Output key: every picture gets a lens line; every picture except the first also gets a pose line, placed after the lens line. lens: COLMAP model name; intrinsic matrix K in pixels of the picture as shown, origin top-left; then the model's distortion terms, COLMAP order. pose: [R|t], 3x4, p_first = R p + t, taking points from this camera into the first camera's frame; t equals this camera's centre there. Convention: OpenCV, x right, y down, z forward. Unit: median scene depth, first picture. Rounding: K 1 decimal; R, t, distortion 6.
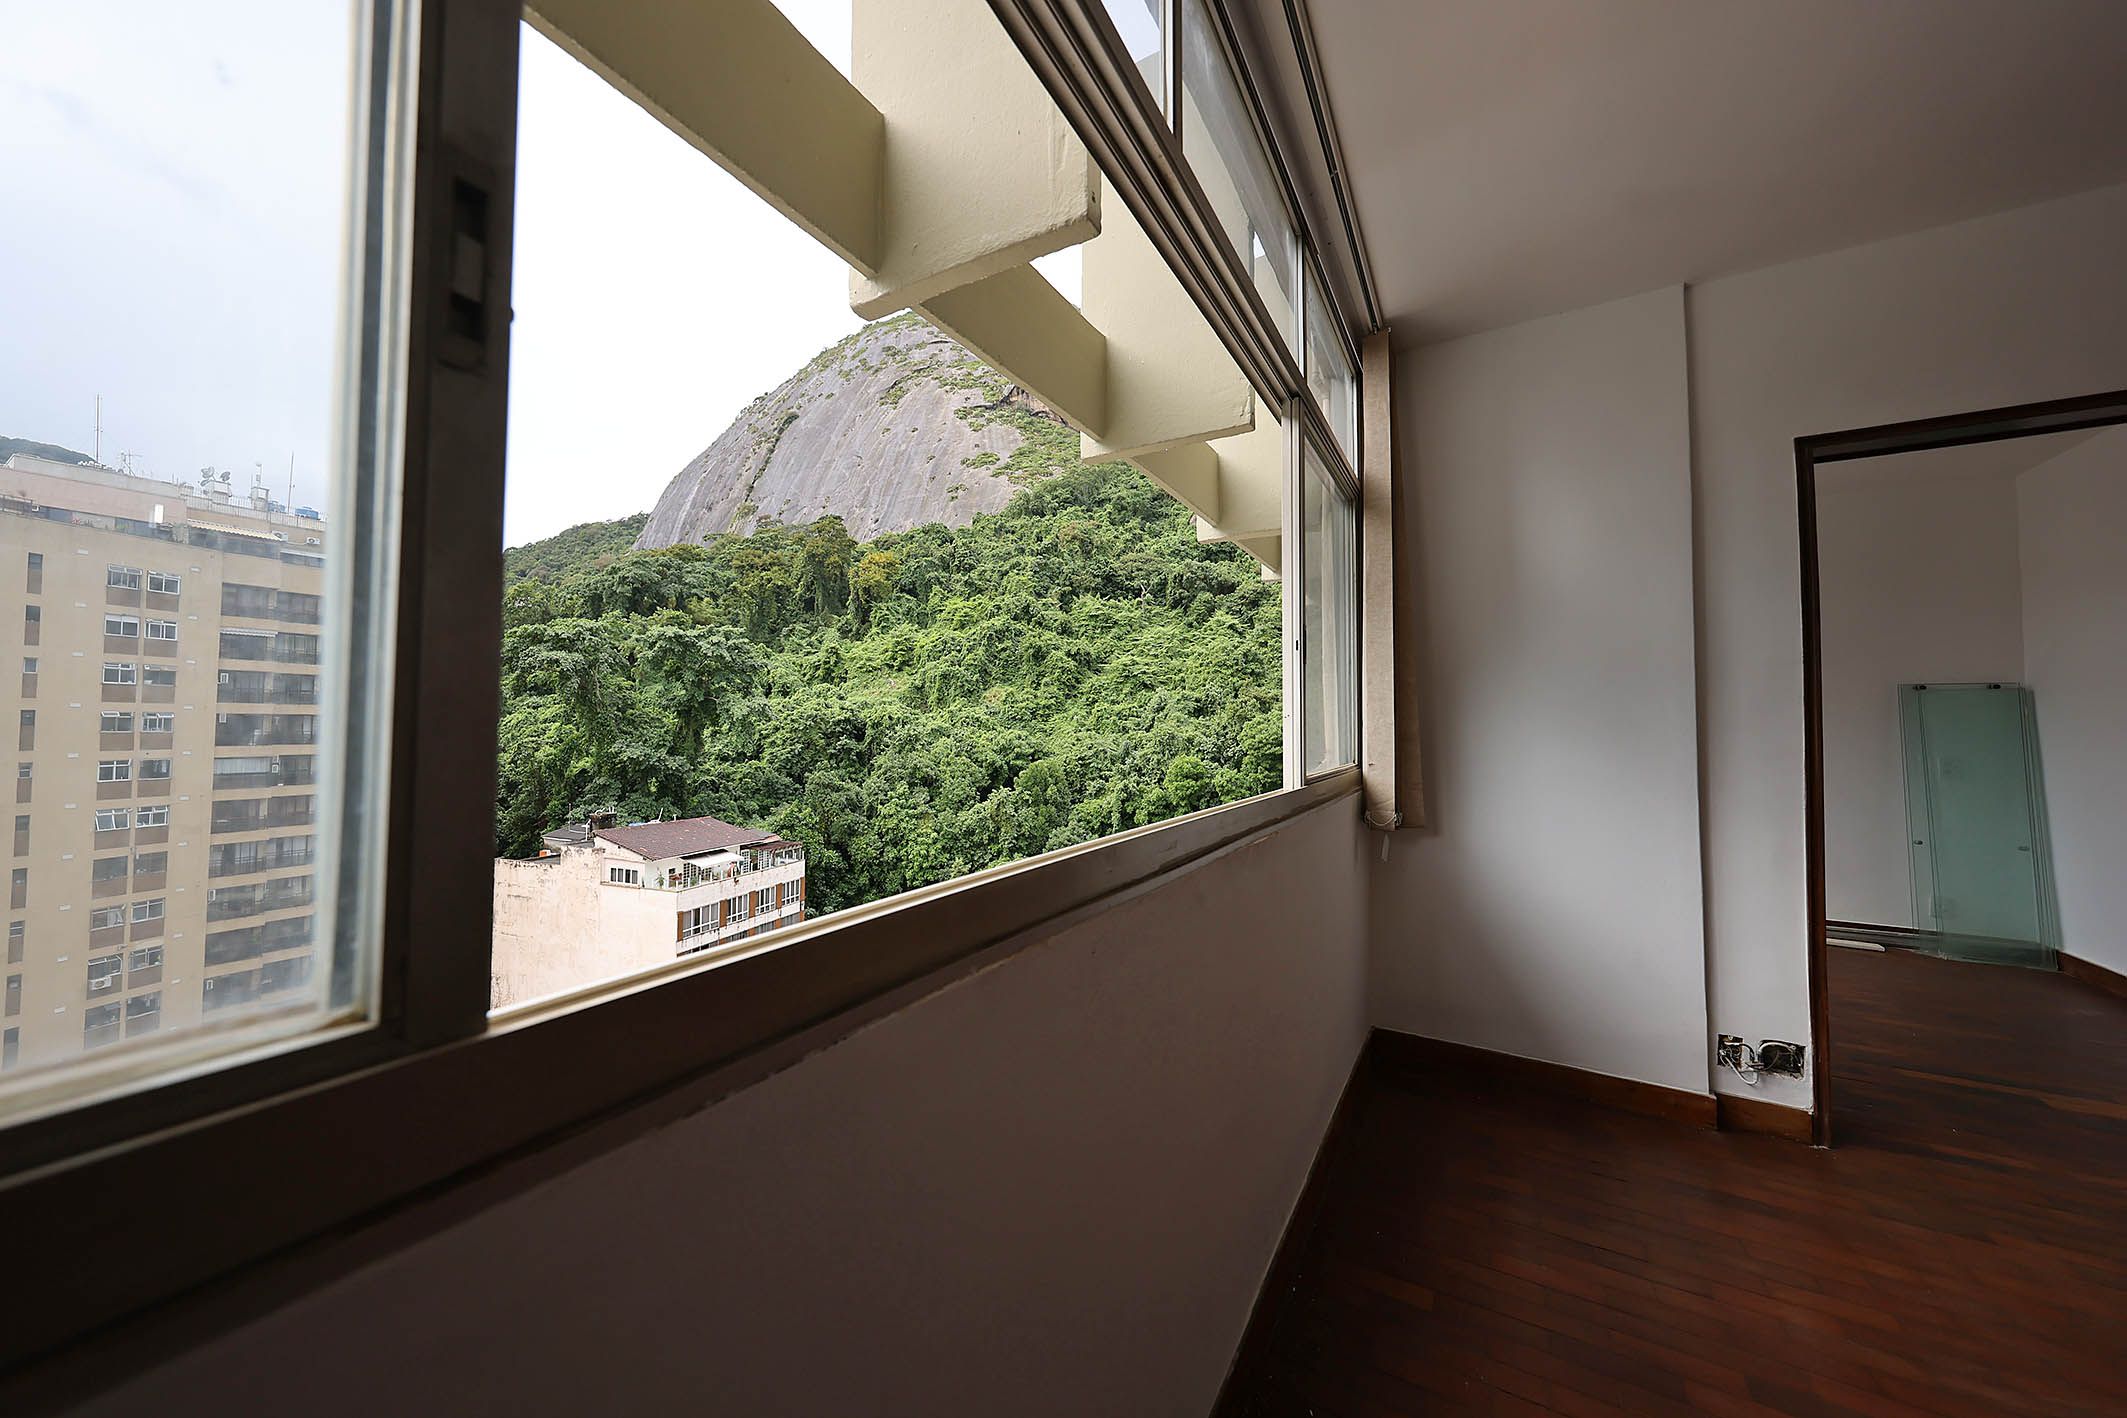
lens RADIAL K [[722.3, 0, 1063.5], [0, 722.3, 709.0], [0, 0, 1]] dist [-0.000716, -0.000025]
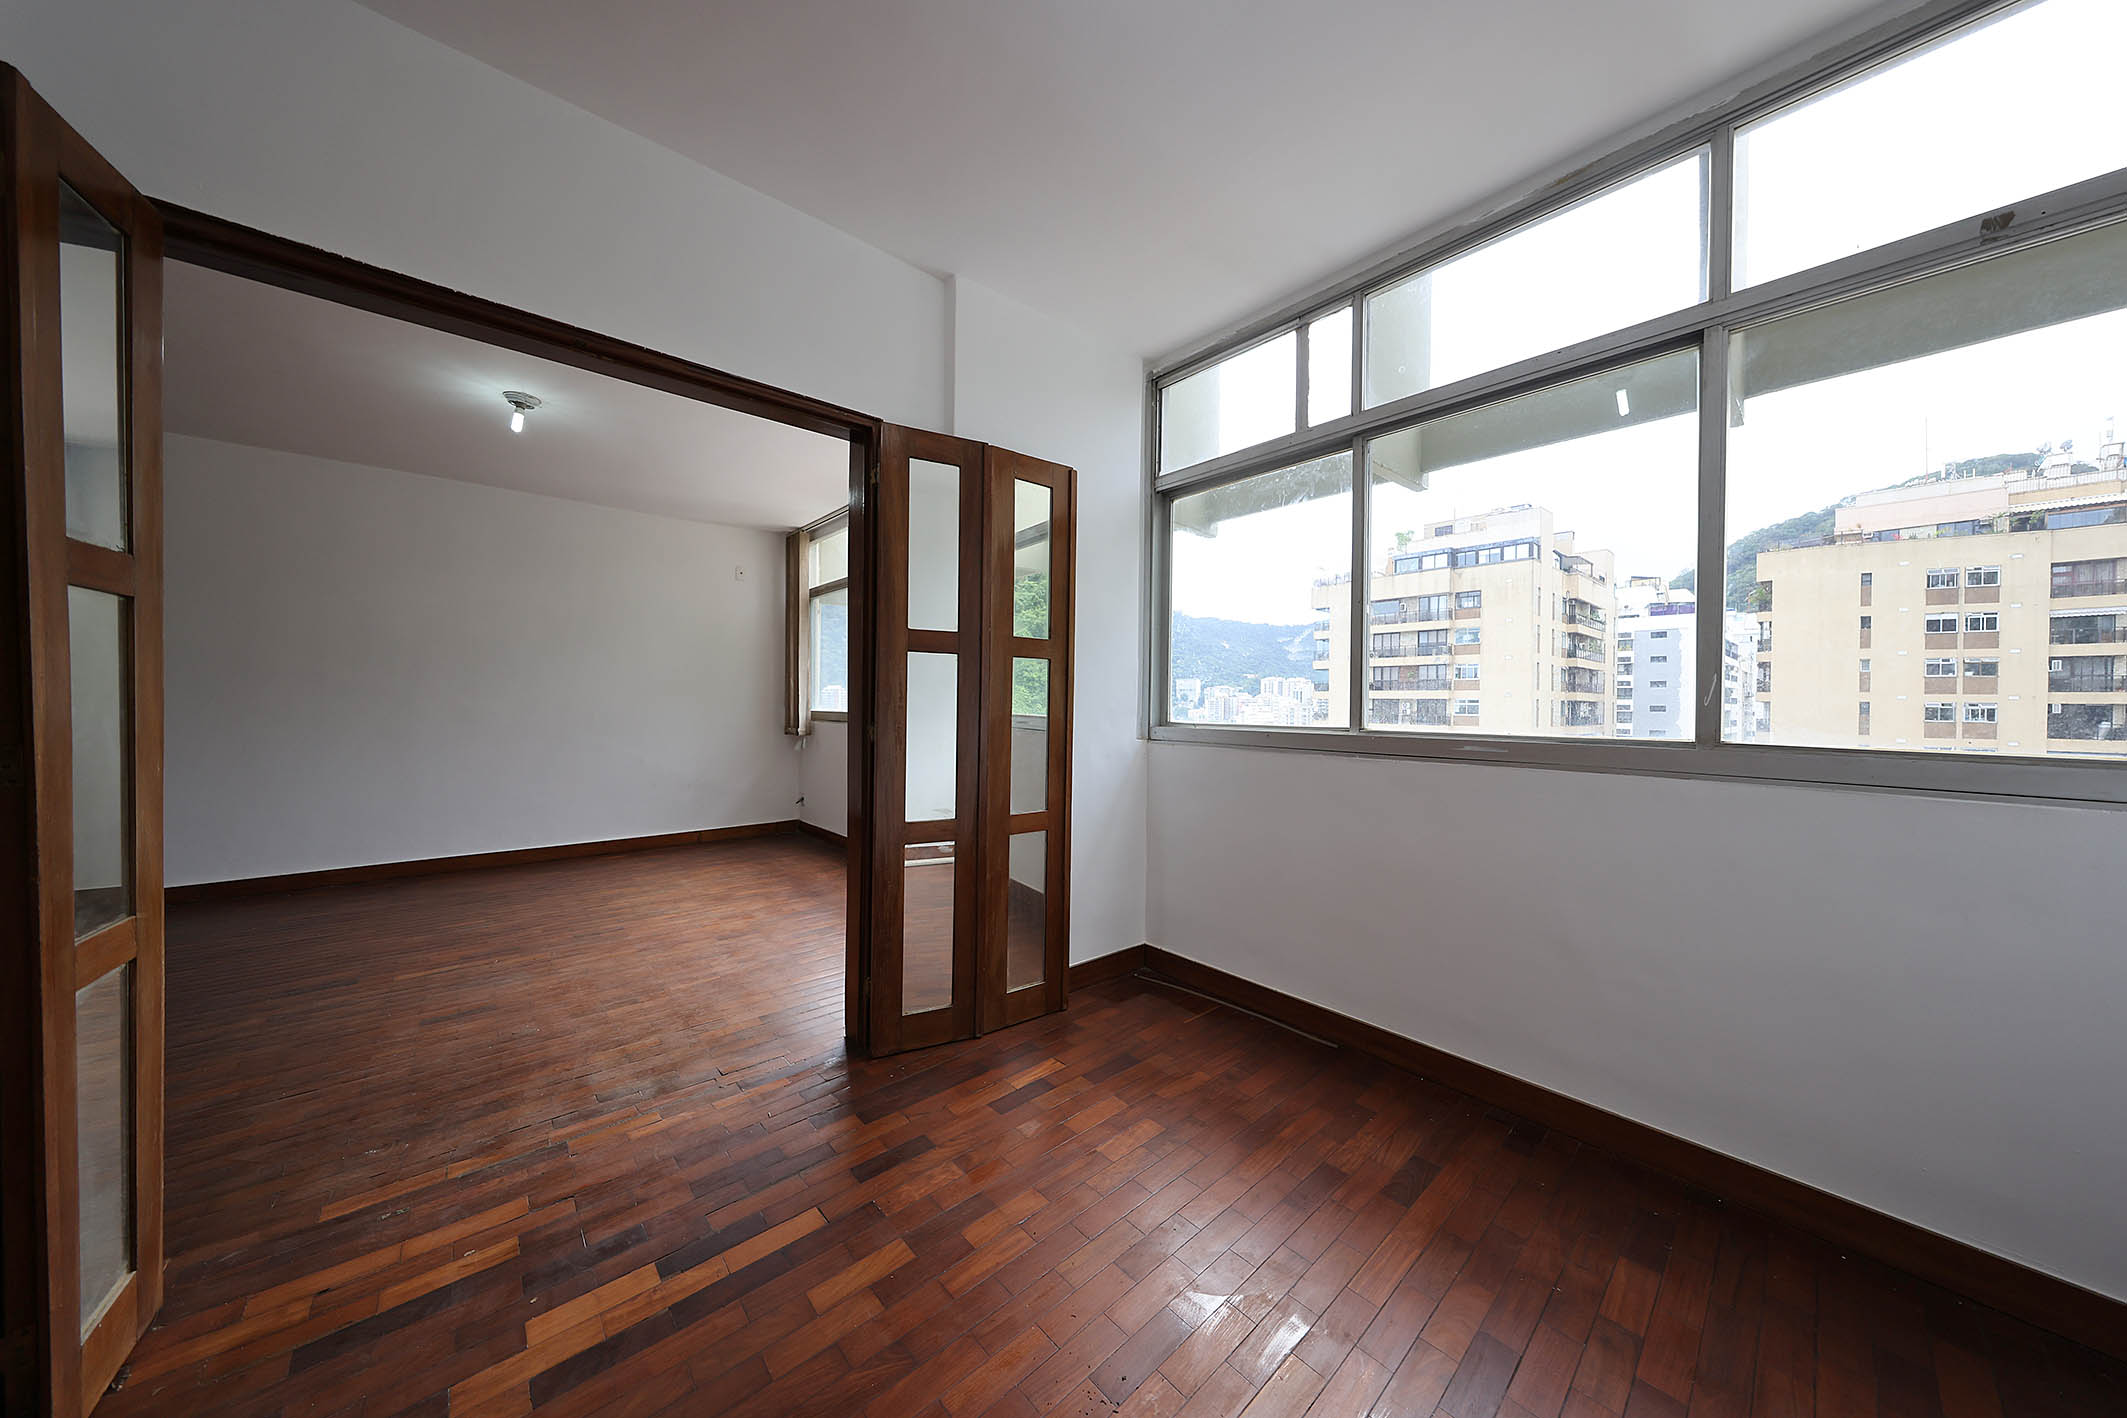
lens RADIAL K [[679.8, 0, 1057.7], [0, 679.8, 708.6], [0, 0, 1]] dist [0.005940, 0.000056]
pose [[-0.315088, -0.002721, -0.949059, 1.960124], [0.012818, 0.999892, -0.007122, 0.073098], [0.948976, -0.014409, -0.315019, 1.647717]]
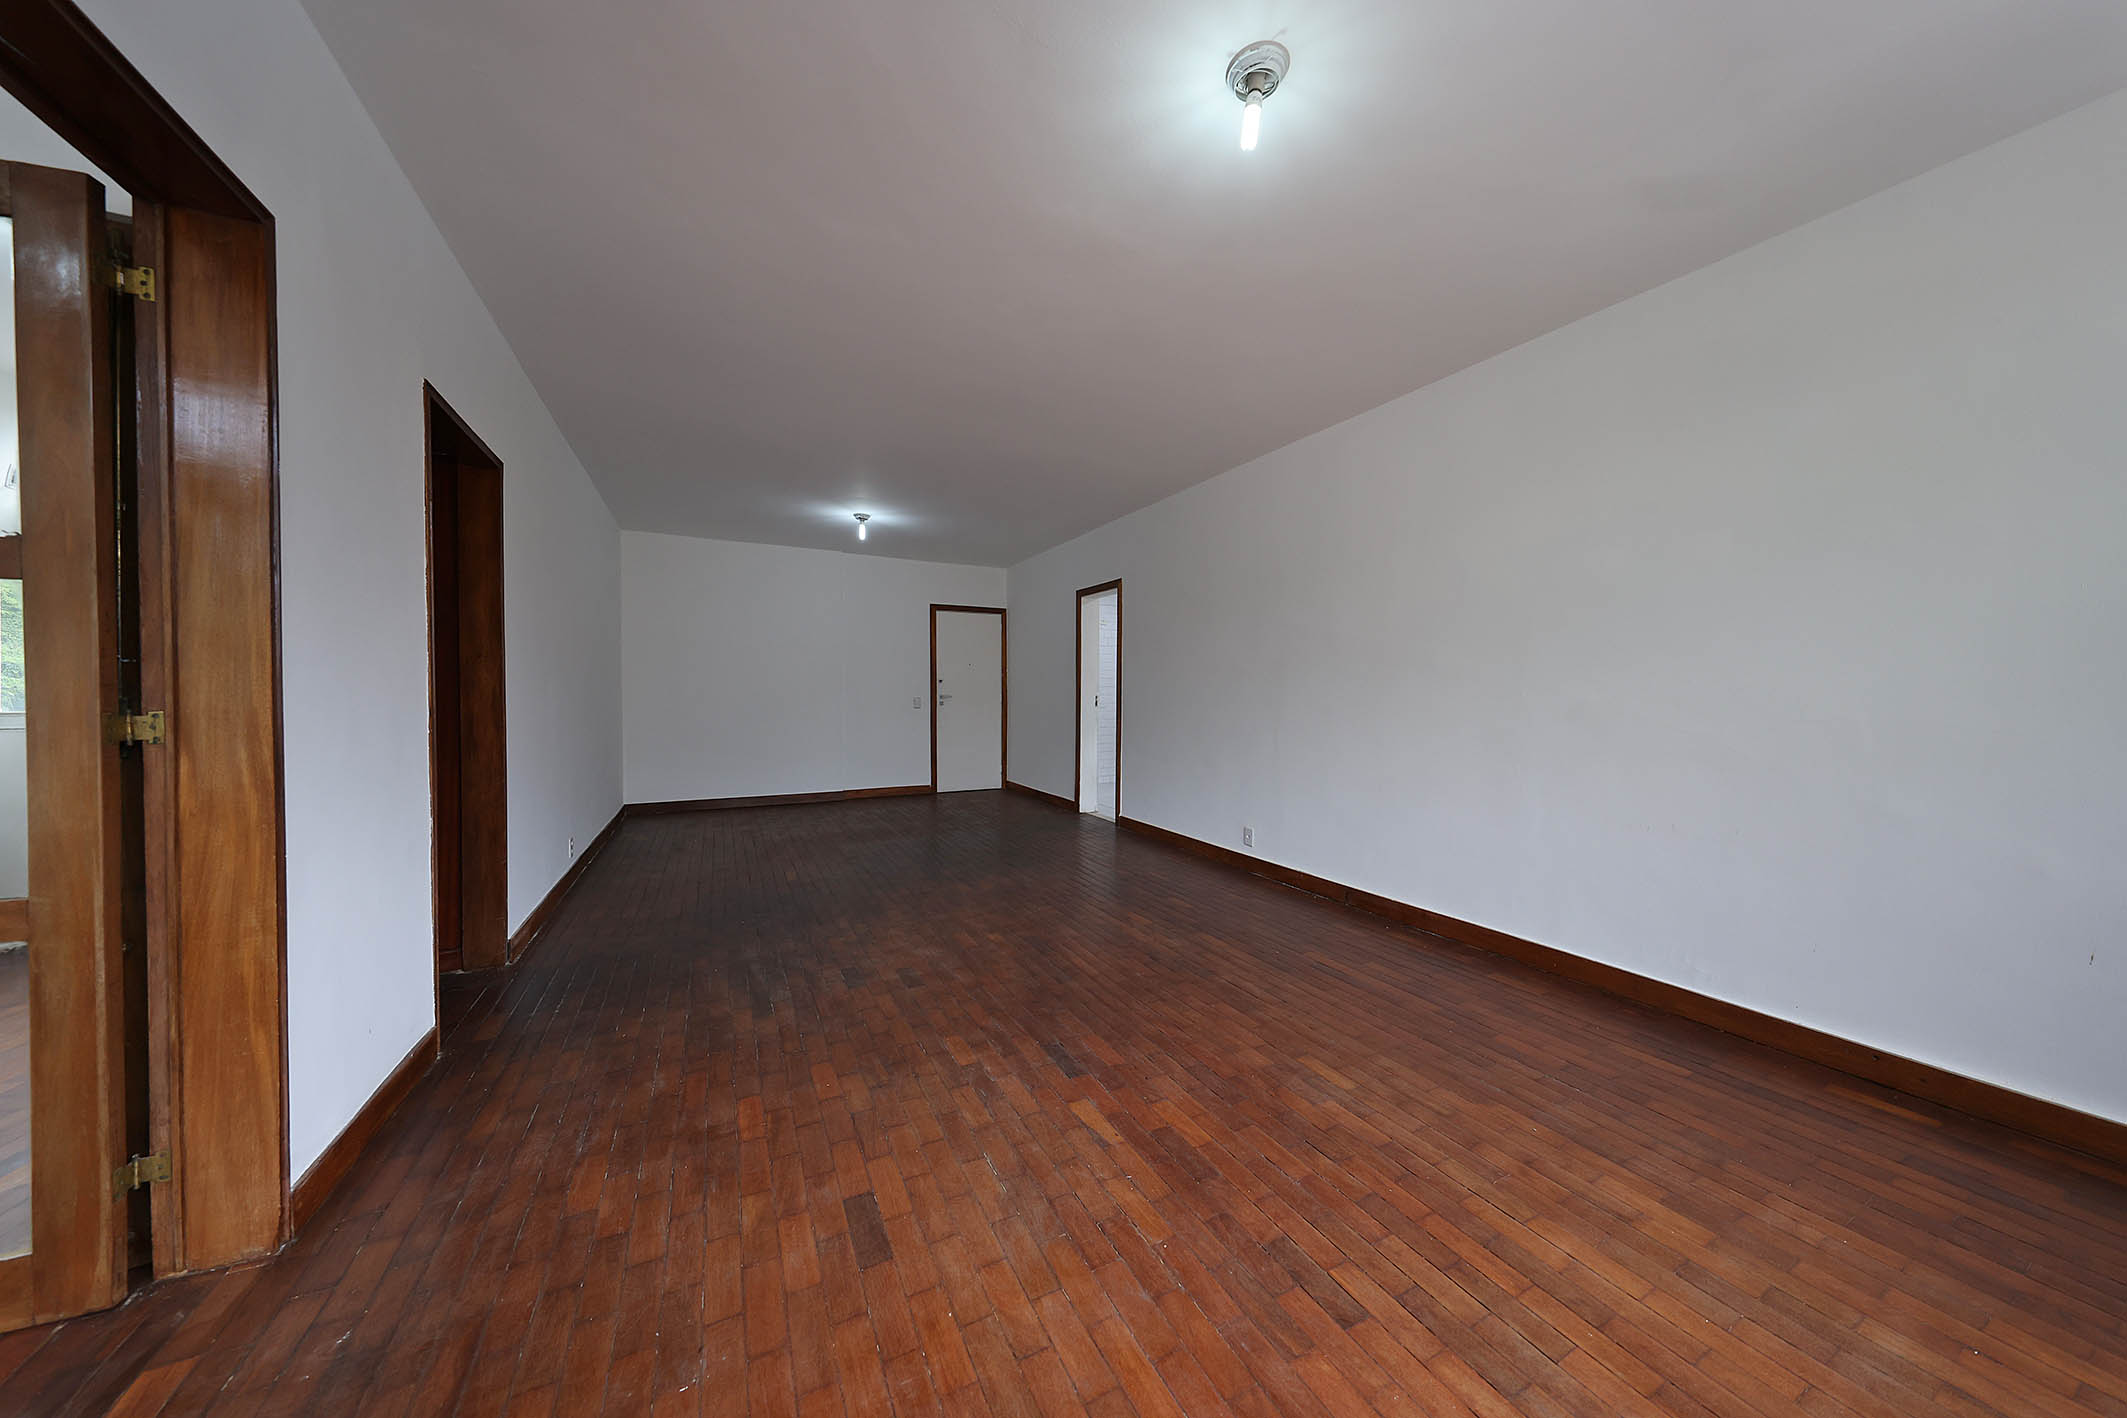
lens RADIAL K [[683.0, 0, 1064.0], [0, 683.0, 704.5], [0, 0, 1]] dist [-0.000169, 0.000026]
pose [[-0.846054, -0.016398, 0.532845, 0.663239], [-0.020571, 0.999787, -0.001894, 0.055503], [-0.532700, -0.012564, -0.846211, 0.778958]]
